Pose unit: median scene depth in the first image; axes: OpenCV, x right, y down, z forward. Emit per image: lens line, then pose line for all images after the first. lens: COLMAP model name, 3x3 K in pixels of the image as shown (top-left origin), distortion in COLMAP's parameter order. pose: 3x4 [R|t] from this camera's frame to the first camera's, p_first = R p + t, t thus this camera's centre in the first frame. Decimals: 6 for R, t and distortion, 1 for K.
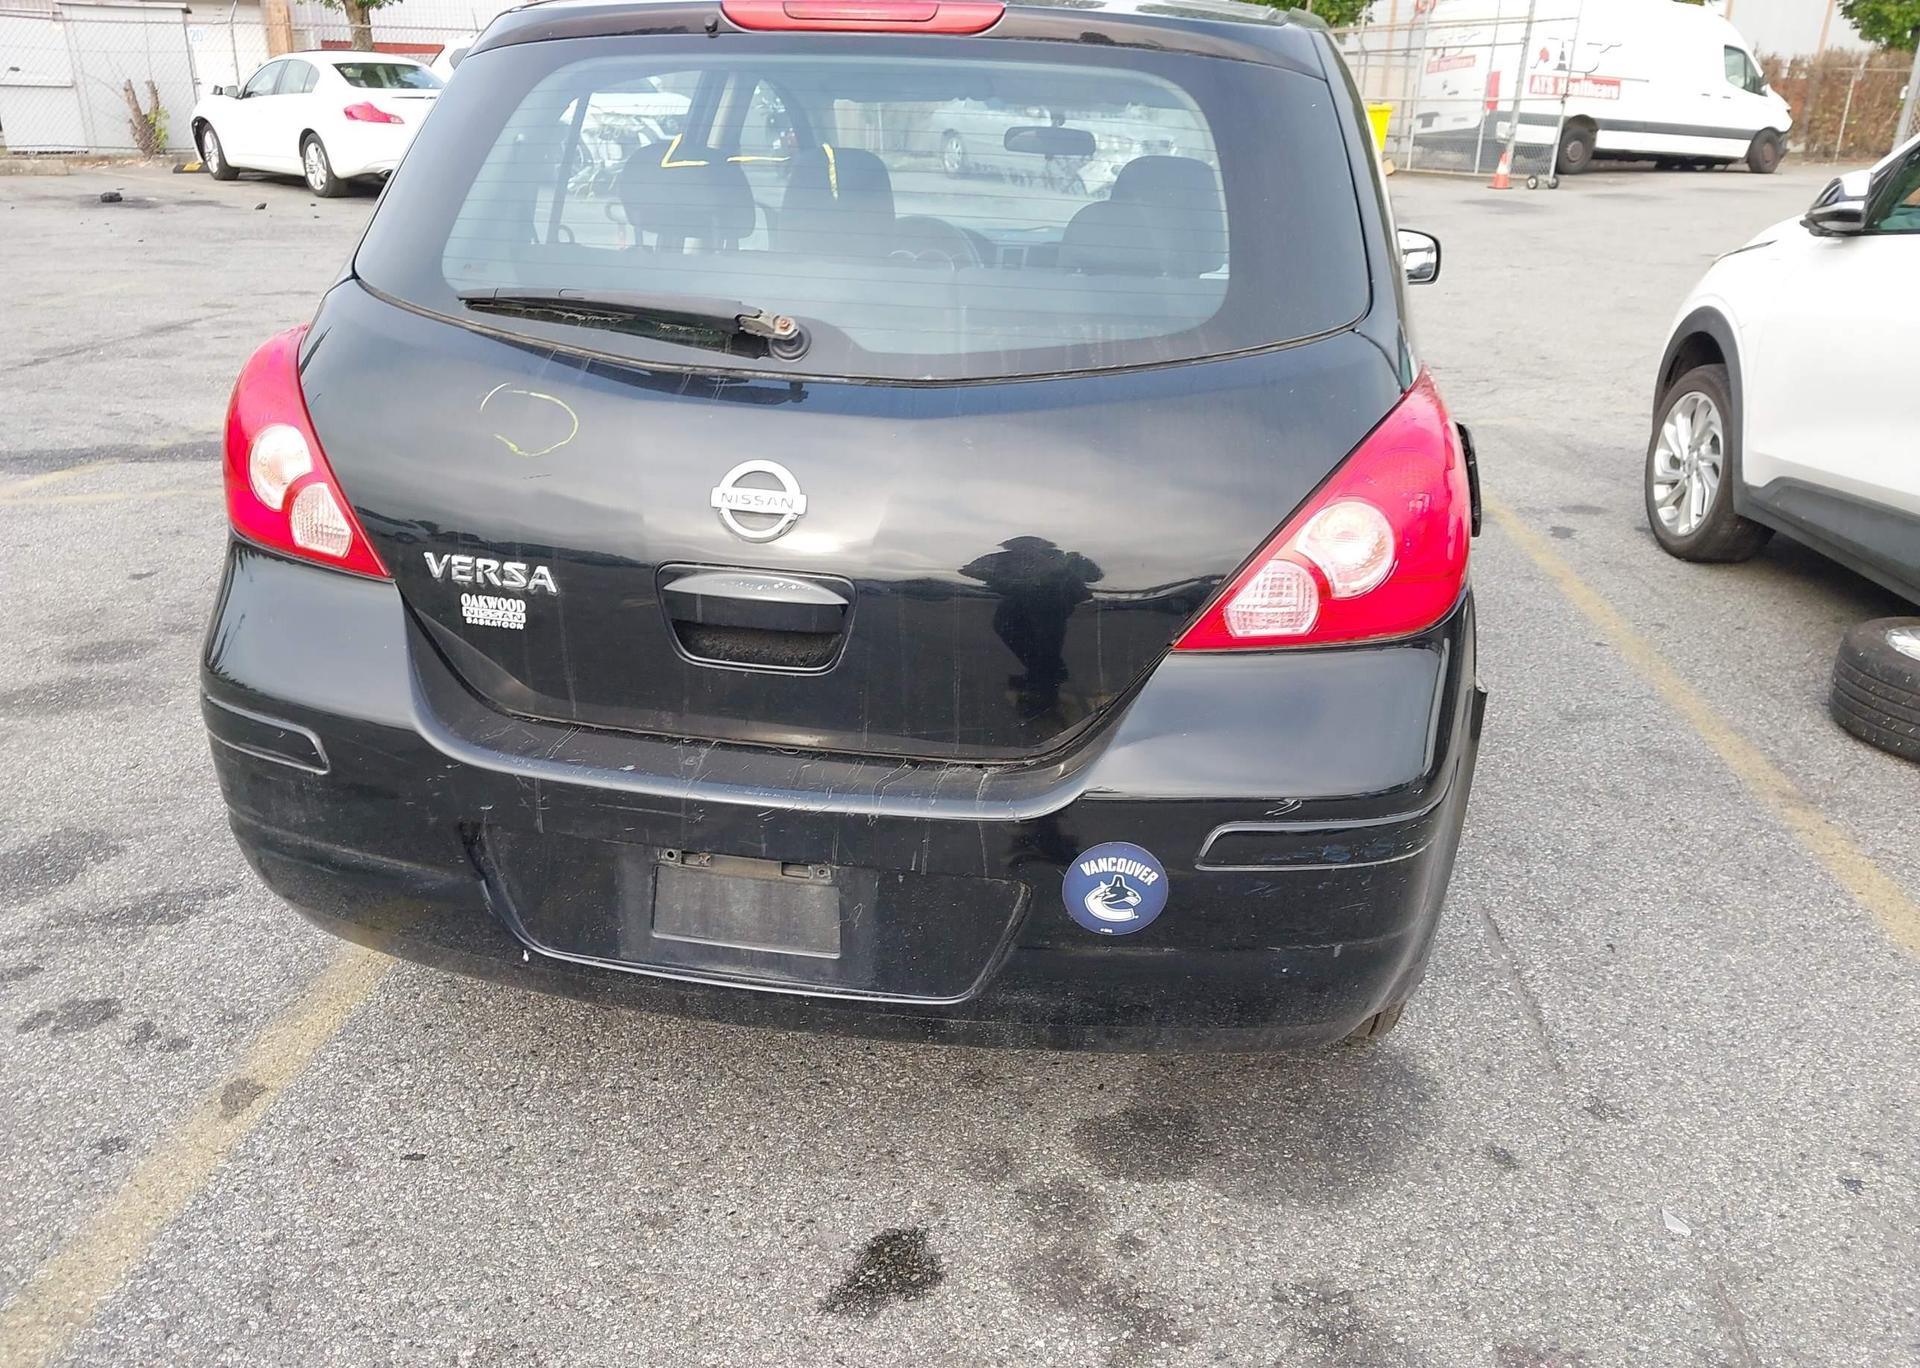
lens RADIAL K [[1546.2, 0, 960.0], [0, 1546.2, 684.0], [0, 0, 1]] dist [0.024882, -0.006827]
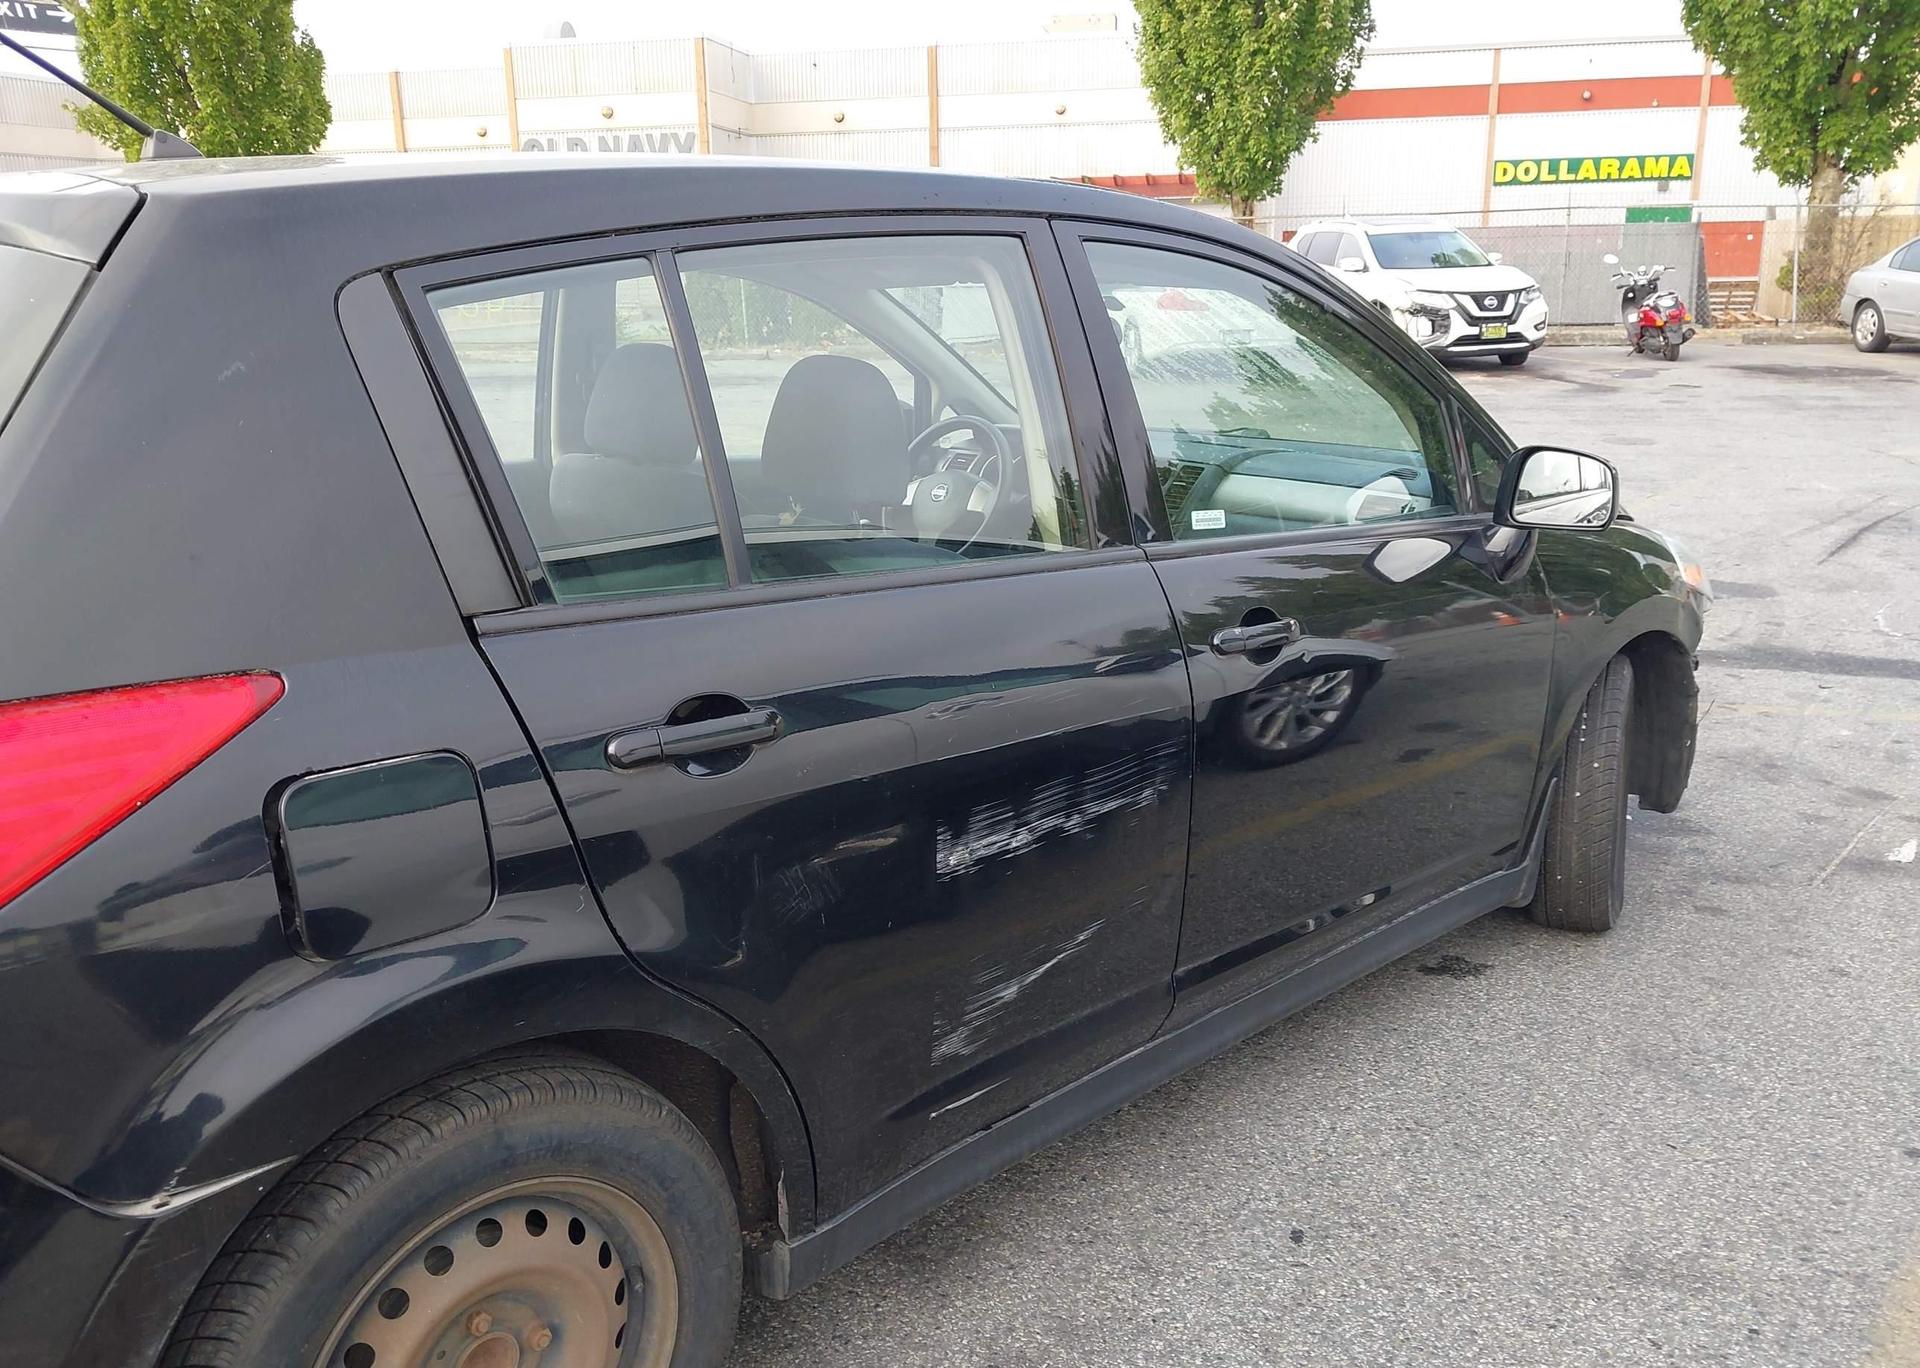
lens RADIAL K [[1516.9, 0, 940.3], [0, 1516.9, 692.8], [0, 0, 1]] dist [0.029233, -0.033230]
pose [[0.807421, 0.125419, -0.576491, 0.903105], [-0.179665, 0.983002, -0.037777, -0.230244], [0.561954, 0.134078, 0.816230, 0.660586]]
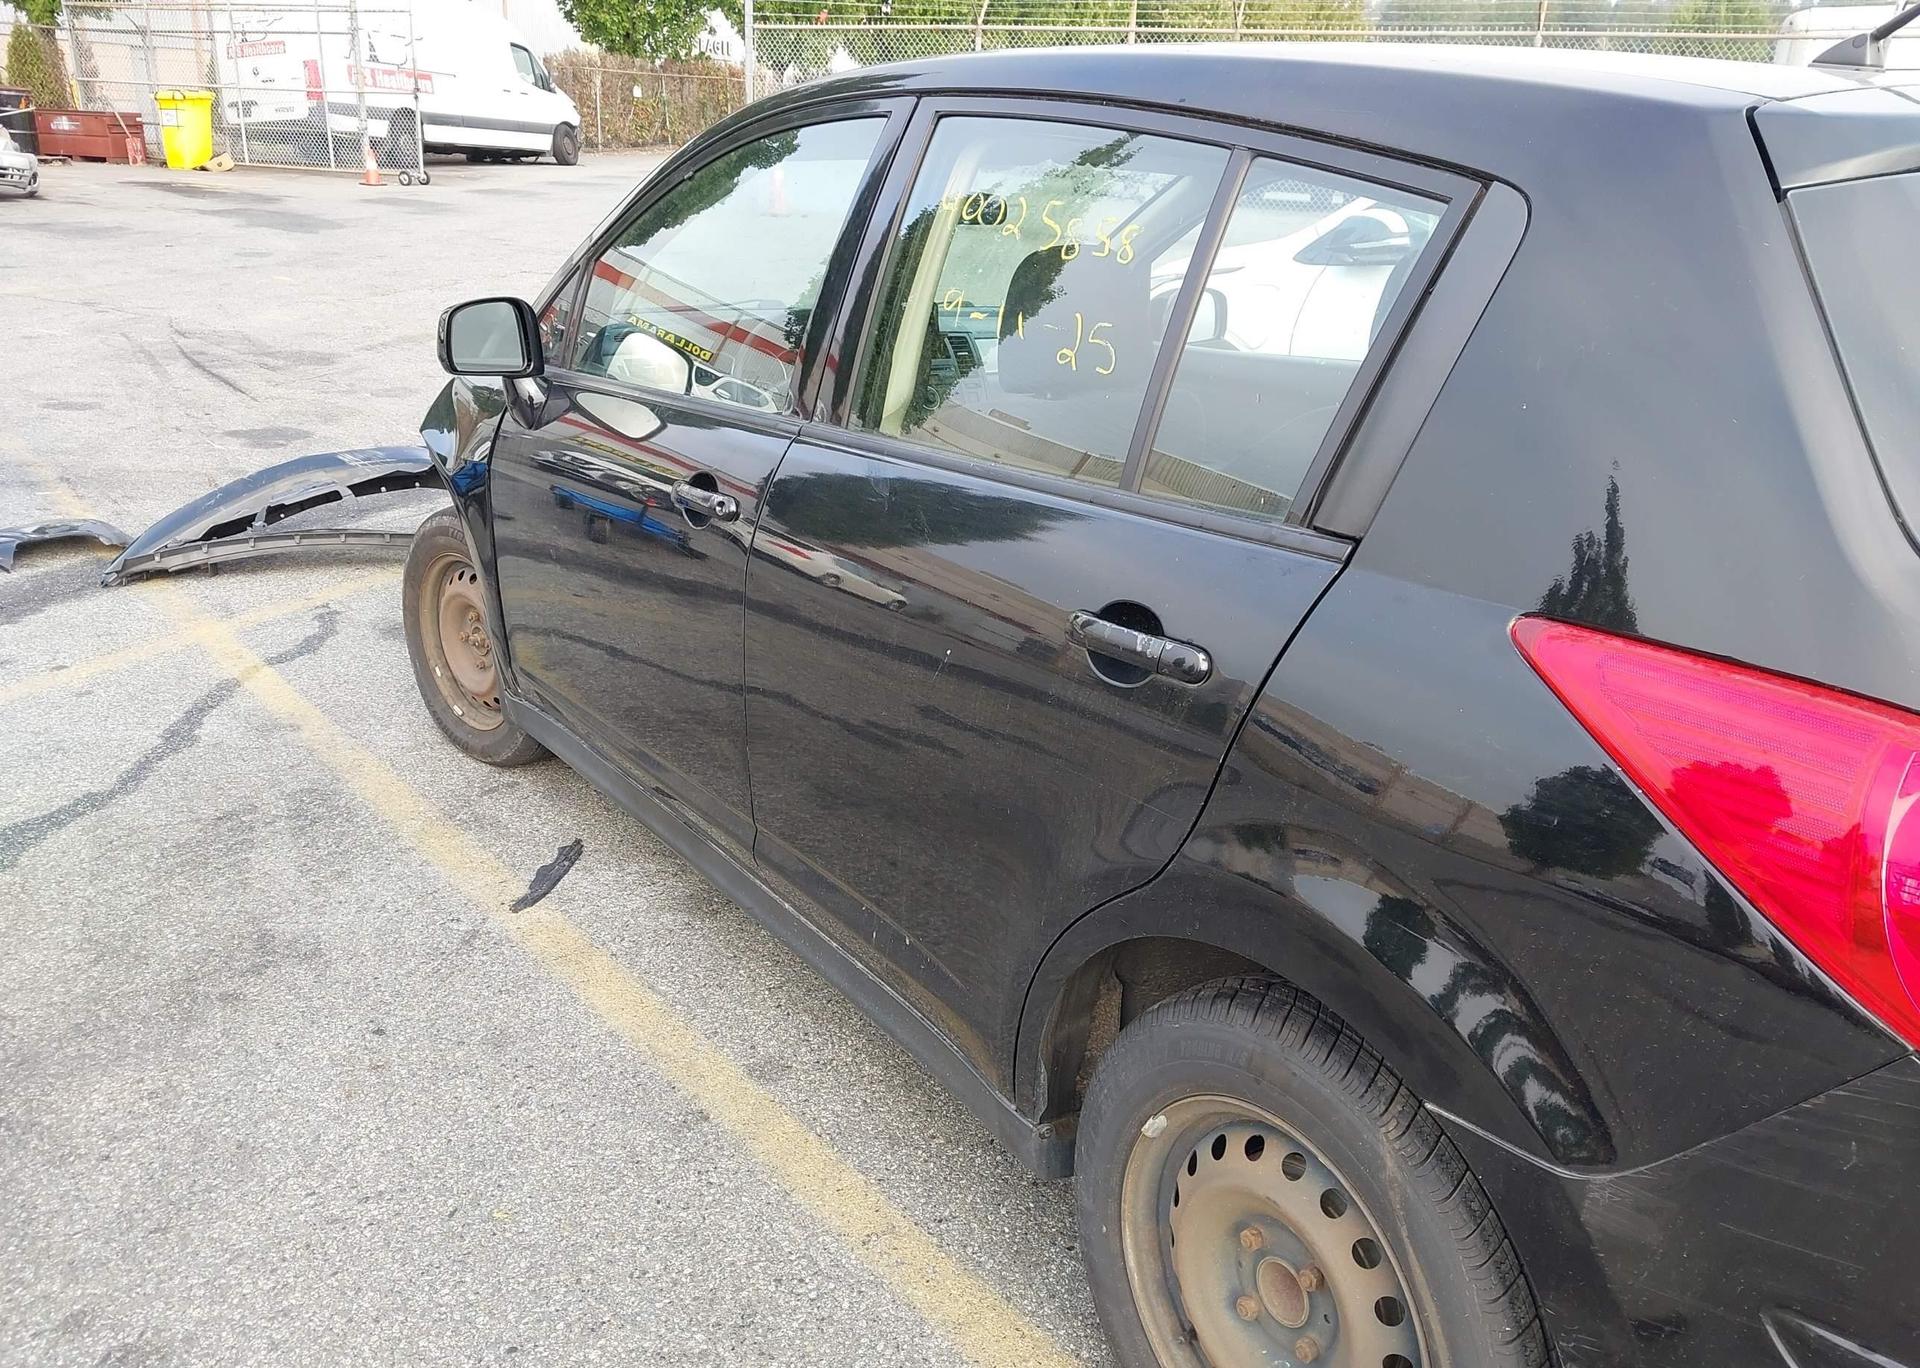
lens RADIAL K [[1525.6, 0, 951.5], [0, 1525.6, 679.1], [0, 0, 1]] dist [0.011535, -0.007207]
pose [[0.703836, -0.238102, 0.669270, -1.003444], [0.228937, 0.967914, 0.103588, -0.373584], [-0.672460, 0.080312, 0.735763, 0.845492]]
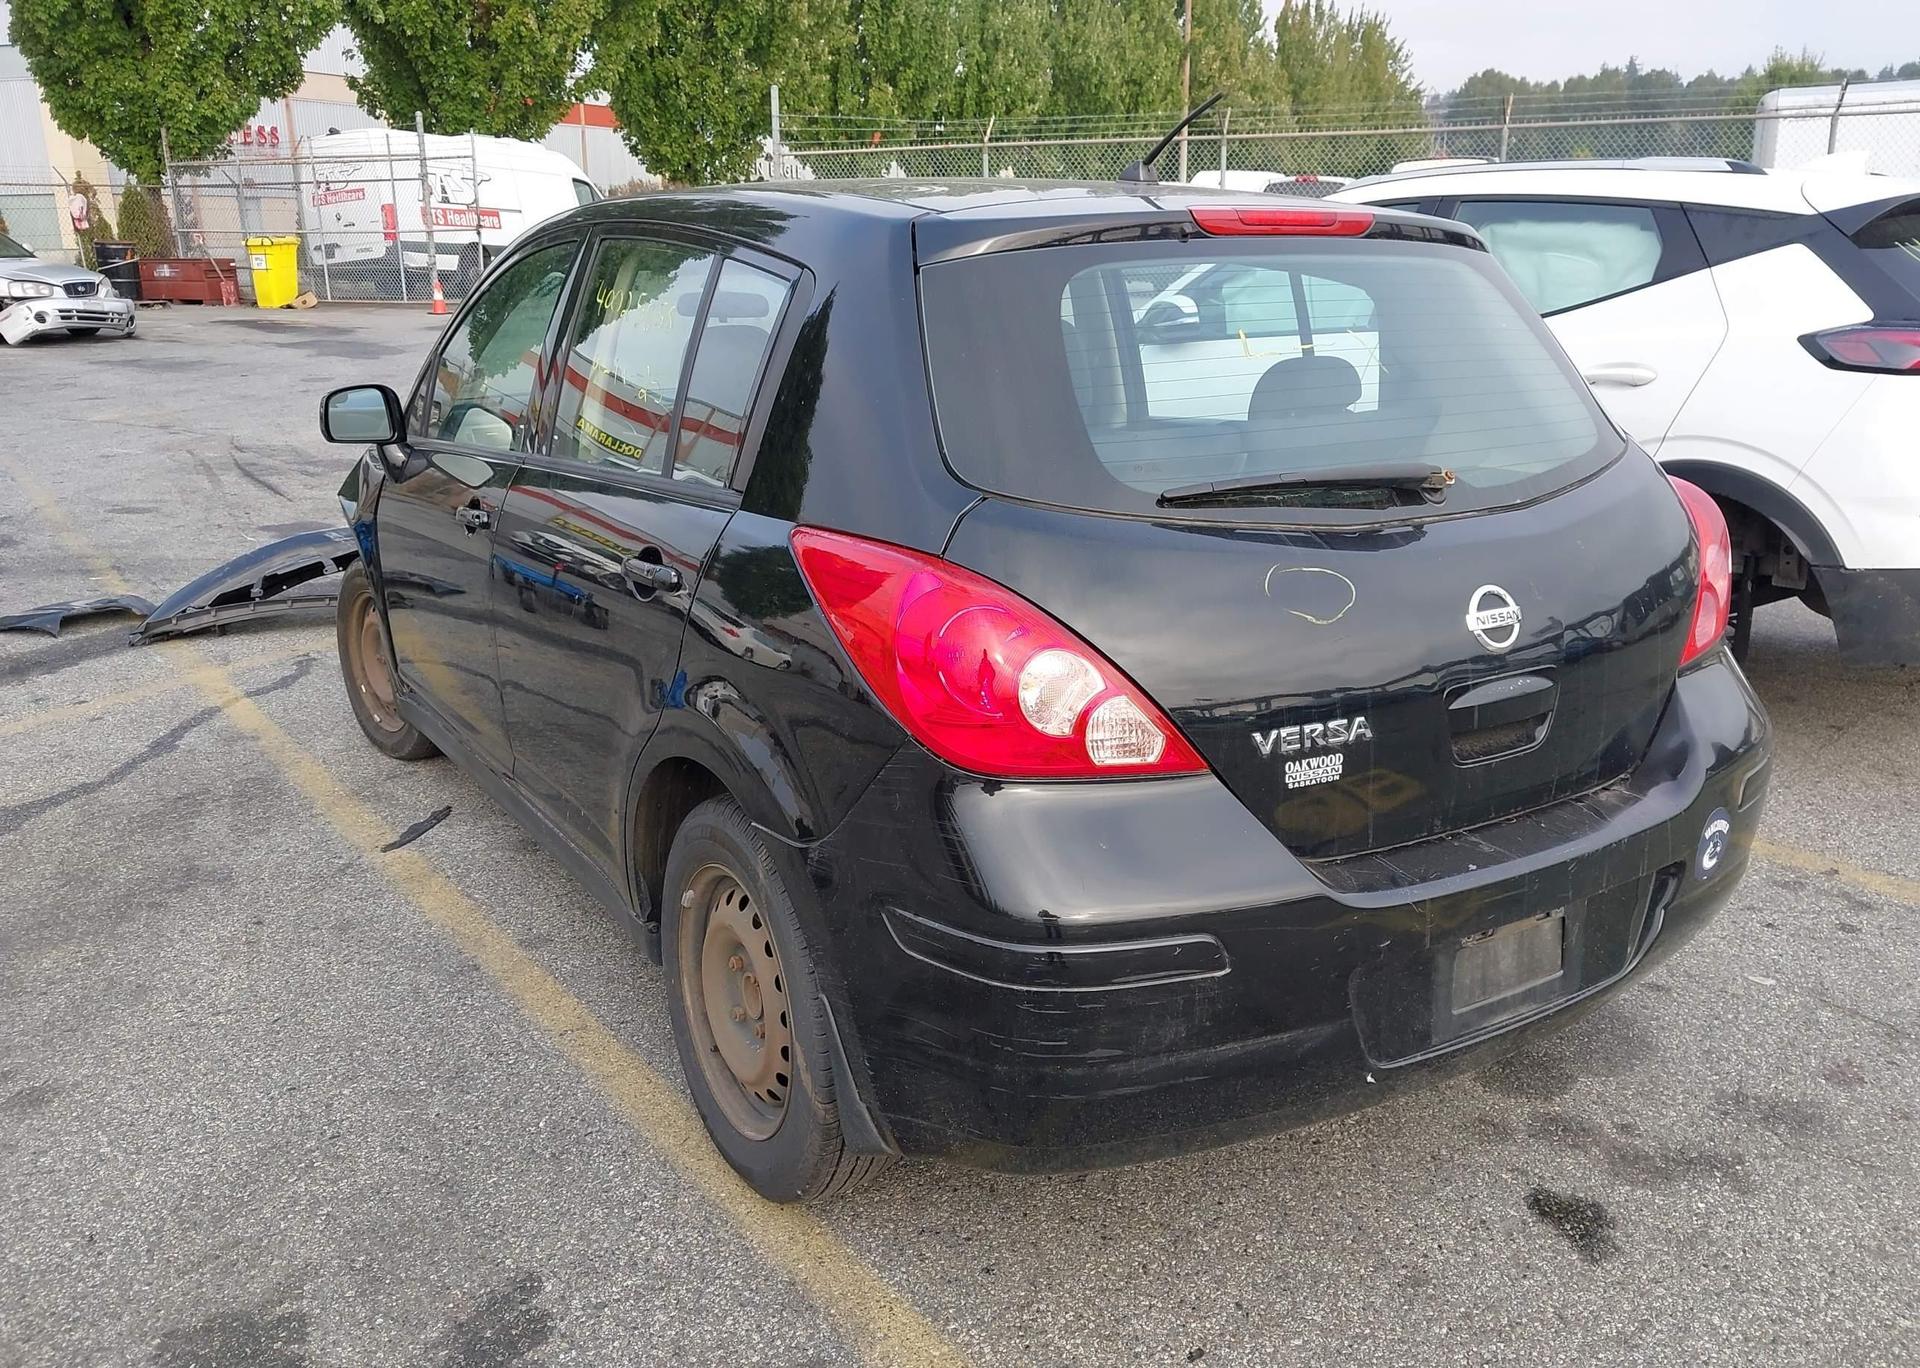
lens RADIAL K [[1536.6, 0, 960.0], [0, 1536.6, 684.0], [0, 0, 1]] dist [0.000924, 0.009660]
pose [[0.736931, -0.215354, 0.640746, -1.023068], [0.258387, 0.965653, 0.027380, -0.175718], [-0.624635, 0.145384, 0.767264, 0.292495]]
